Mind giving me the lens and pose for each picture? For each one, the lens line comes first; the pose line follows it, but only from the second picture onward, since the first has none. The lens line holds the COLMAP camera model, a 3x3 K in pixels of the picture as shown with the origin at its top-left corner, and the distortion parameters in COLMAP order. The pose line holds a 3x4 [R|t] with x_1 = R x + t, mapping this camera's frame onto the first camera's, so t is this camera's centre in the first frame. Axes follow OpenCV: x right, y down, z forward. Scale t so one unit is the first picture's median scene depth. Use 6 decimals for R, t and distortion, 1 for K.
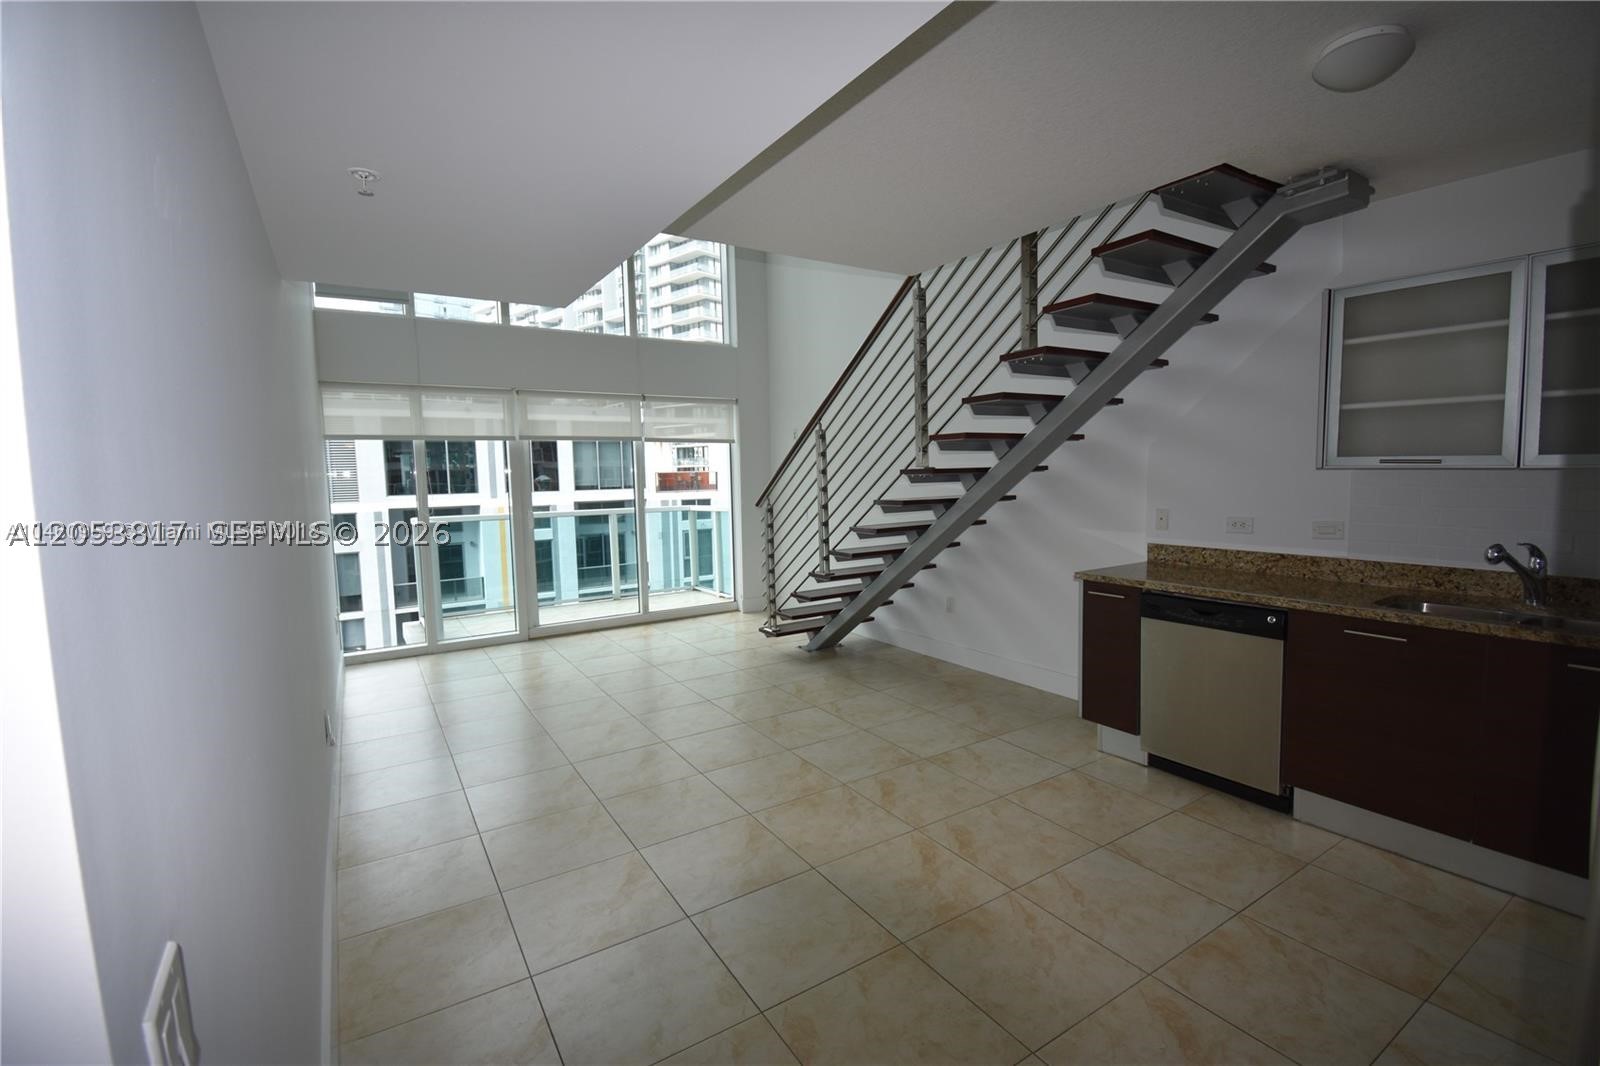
lens RADIAL K [[706.0, 0, 805.4], [0, 706.0, 535.7], [0, 0, 1]] dist [0.012298, -0.020313]
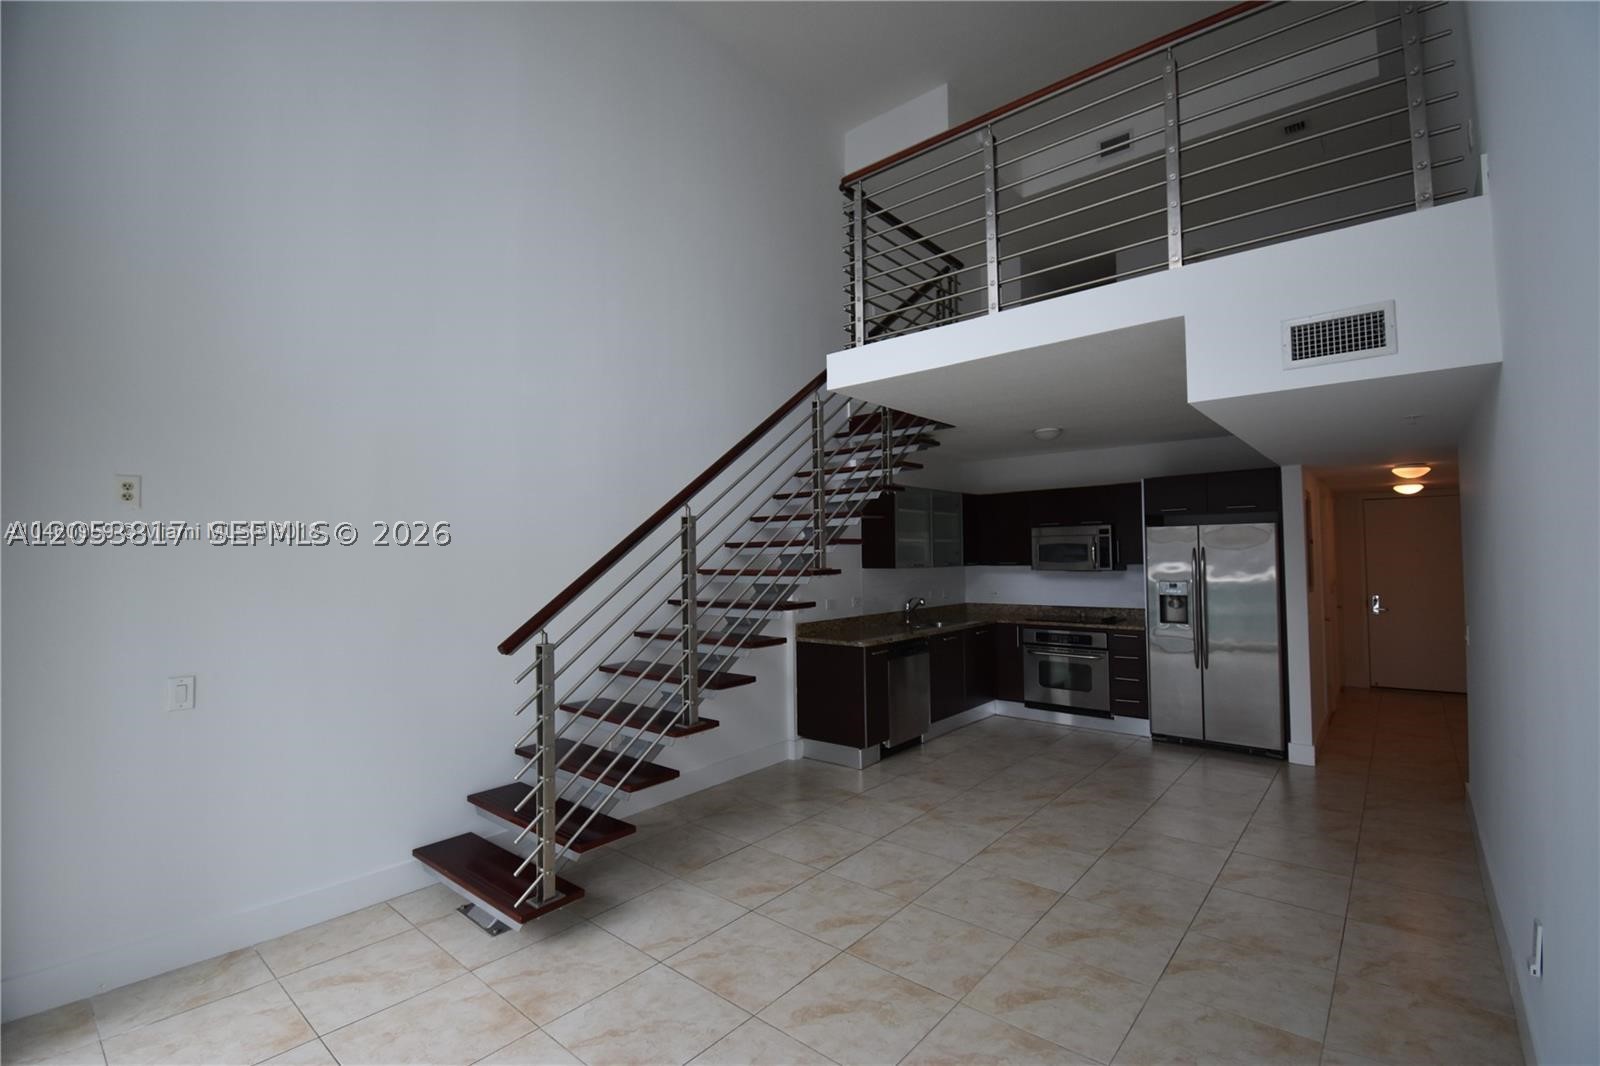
lens RADIAL K [[706.0, 0, 795.2], [0, 706.0, 533.5], [0, 0, 1]] dist [0.012298, -0.020313]
pose [[-0.287558, 0.056434, 0.956099, -0.833231], [0.108508, 0.993755, -0.026022, -0.126811], [-0.951597, 0.096262, -0.291885, 1.360124]]
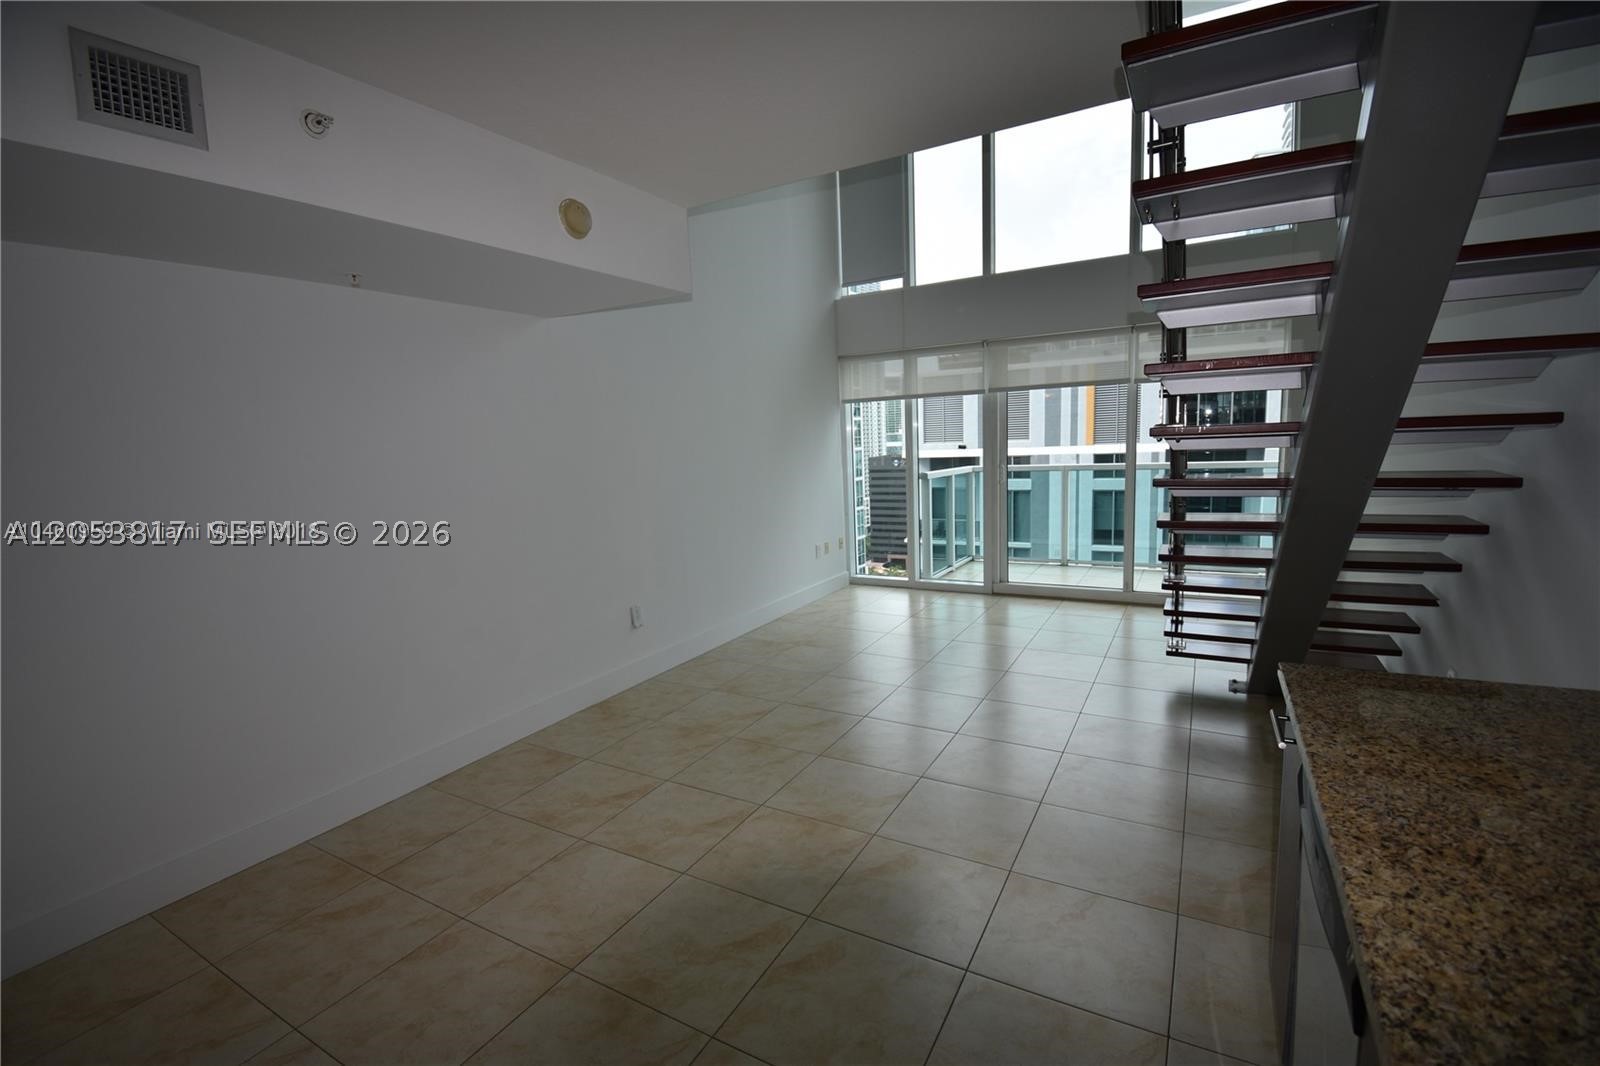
lens RADIAL K [[706.0, 0, 792.1], [0, 706.0, 526.8], [0, 0, 1]] dist [0.012298, -0.020313]
pose [[0.456704, 0.104490, -0.883461, 0.559642], [-0.040640, 0.994492, 0.096613, -0.050656], [0.888690, -0.008220, 0.458435, 0.466303]]
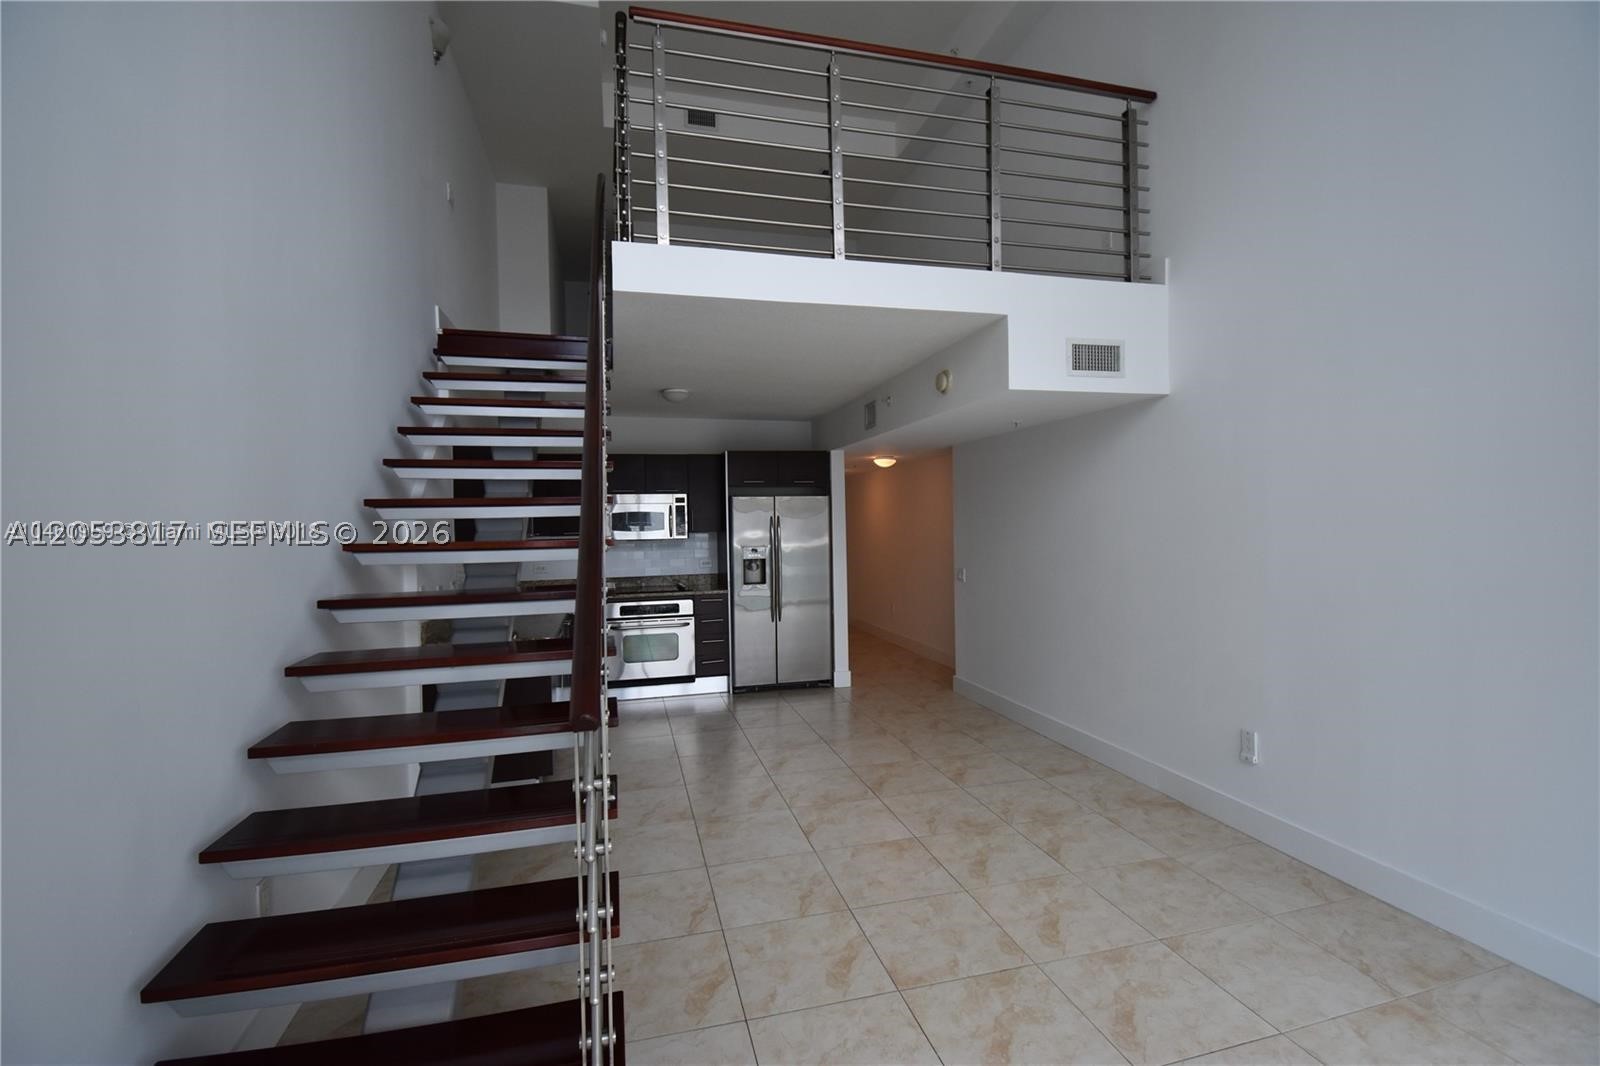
lens RADIAL K [[706.0, 0, 800.9], [0, 706.0, 534.0], [0, 0, 1]] dist [0.012298, -0.020313]
pose [[-0.949880, 0.032241, 0.310946, -0.273118], [0.066294, 0.992819, 0.099574, -0.162722], [-0.305503, 0.115198, -0.945197, 1.676670]]
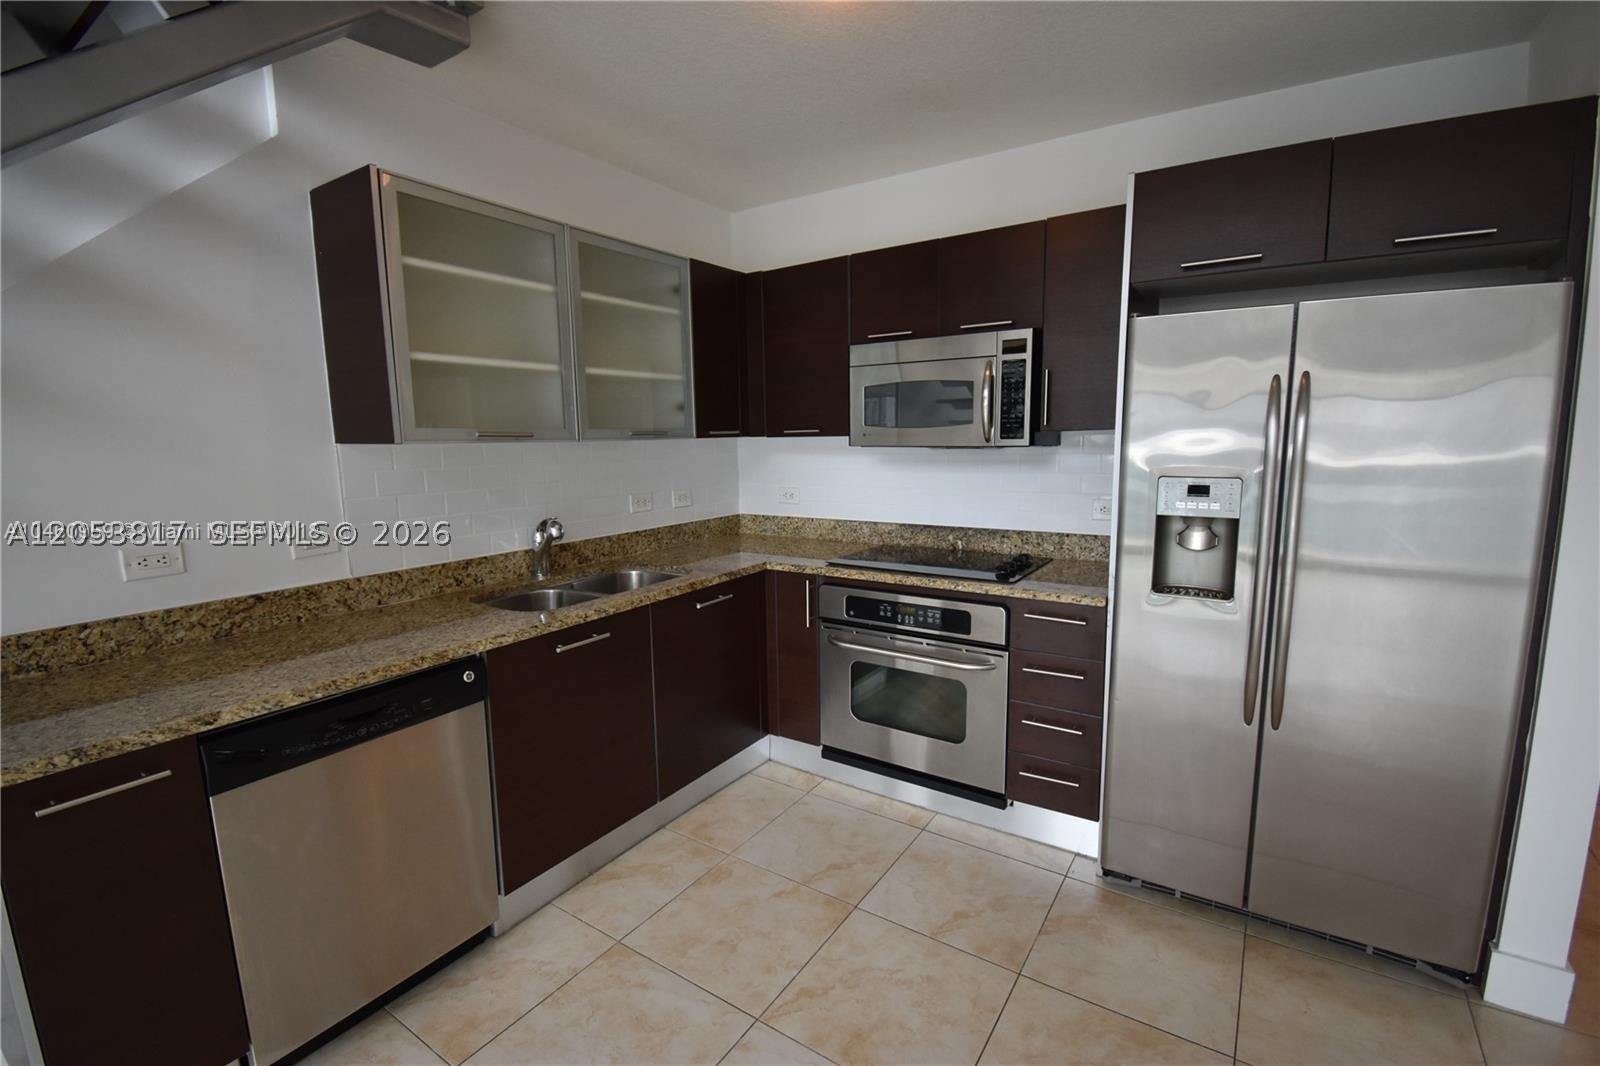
lens RADIAL K [[706.0, 0, 799.1], [0, 706.0, 534.2], [0, 0, 1]] dist [0.012298, -0.020313]
pose [[-0.399186, -0.102285, 0.911146, -0.025208], [0.111108, 0.981037, 0.158809, -0.055353], [-0.910113, 0.164630, -0.380252, 0.674249]]
